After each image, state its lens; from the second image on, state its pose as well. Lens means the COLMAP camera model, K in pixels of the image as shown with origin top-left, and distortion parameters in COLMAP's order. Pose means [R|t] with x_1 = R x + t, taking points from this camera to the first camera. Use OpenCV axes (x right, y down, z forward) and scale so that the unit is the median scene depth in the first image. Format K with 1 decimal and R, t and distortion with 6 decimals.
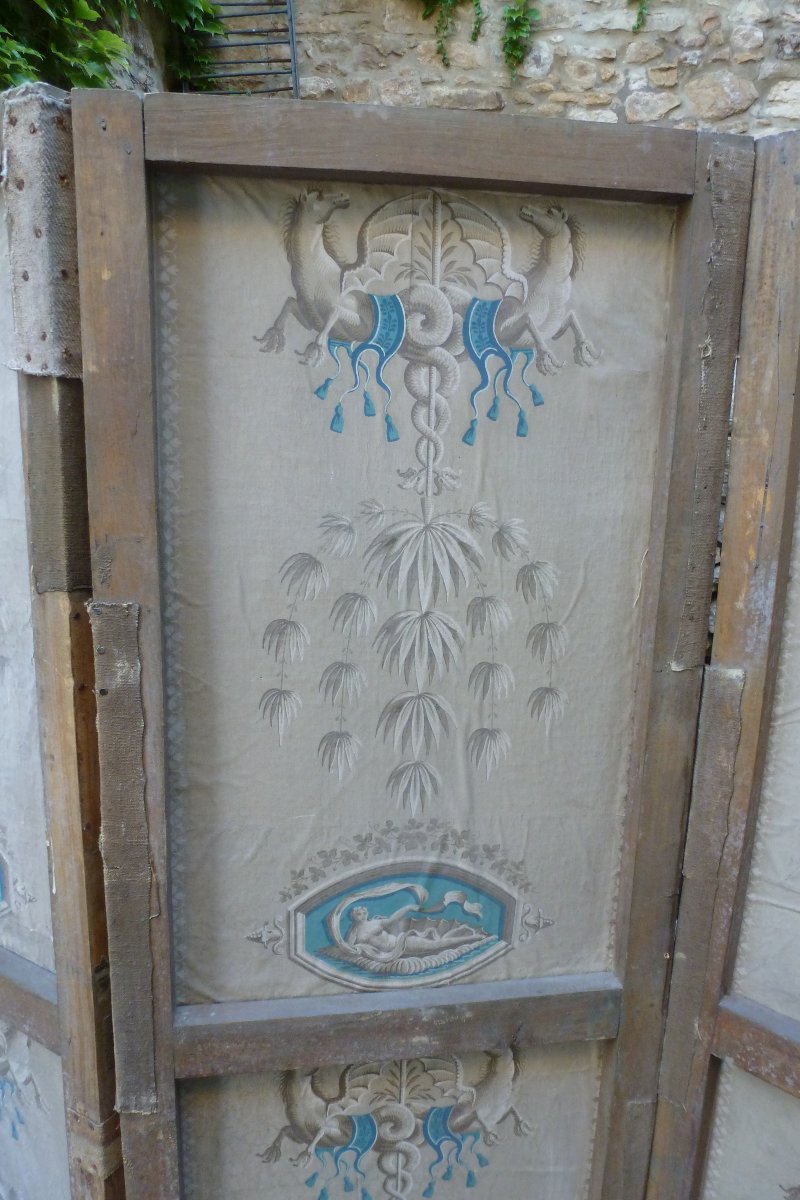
lens RADIAL K [[867.3, 0, 392.5], [0, 867.3, 599.0], [0, 0, 1]] dist [-0.066682, 0.015109]
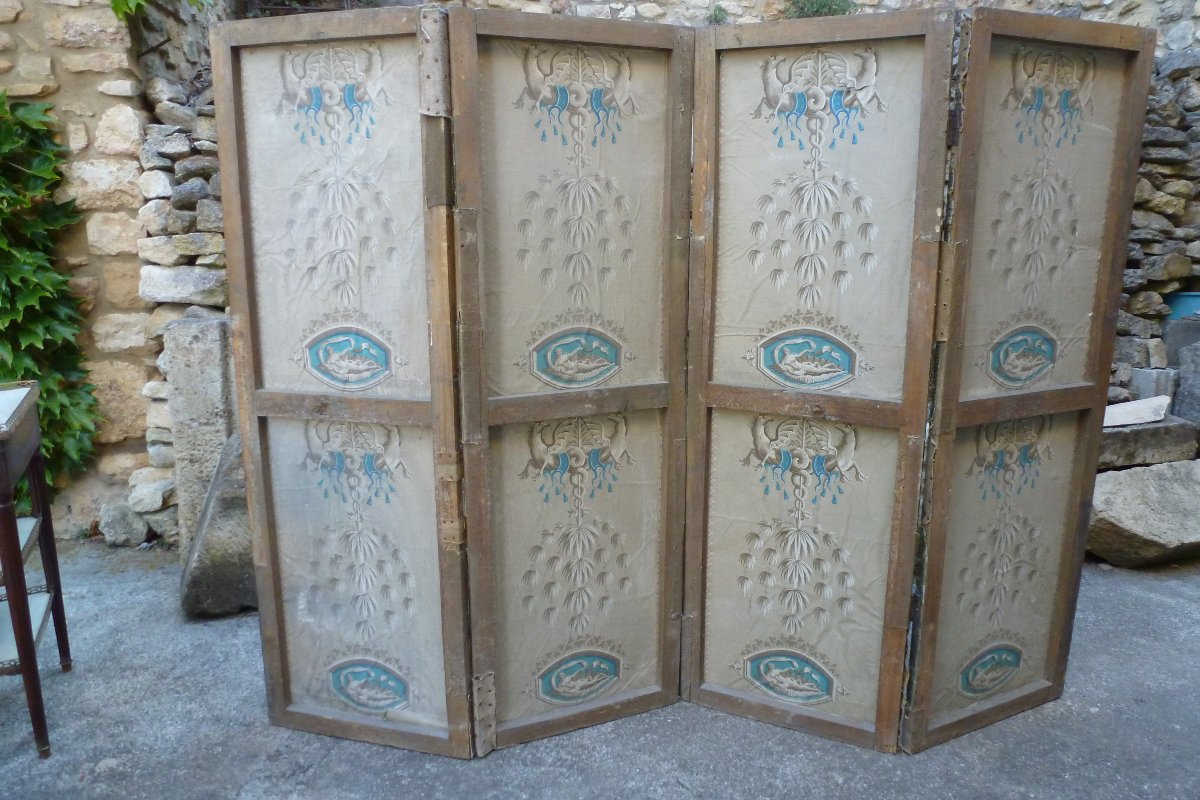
lens RADIAL K [[867.3, 0, 606.4], [0, 867.3, 400.2], [0, 0, 1]] dist [-0.066682, 0.015109]
pose [[0.960775, -0.083886, 0.264339, -0.569483], [0.079935, 0.996469, 0.025688, 0.467407], [-0.265560, -0.003550, 0.964088, -1.349314]]
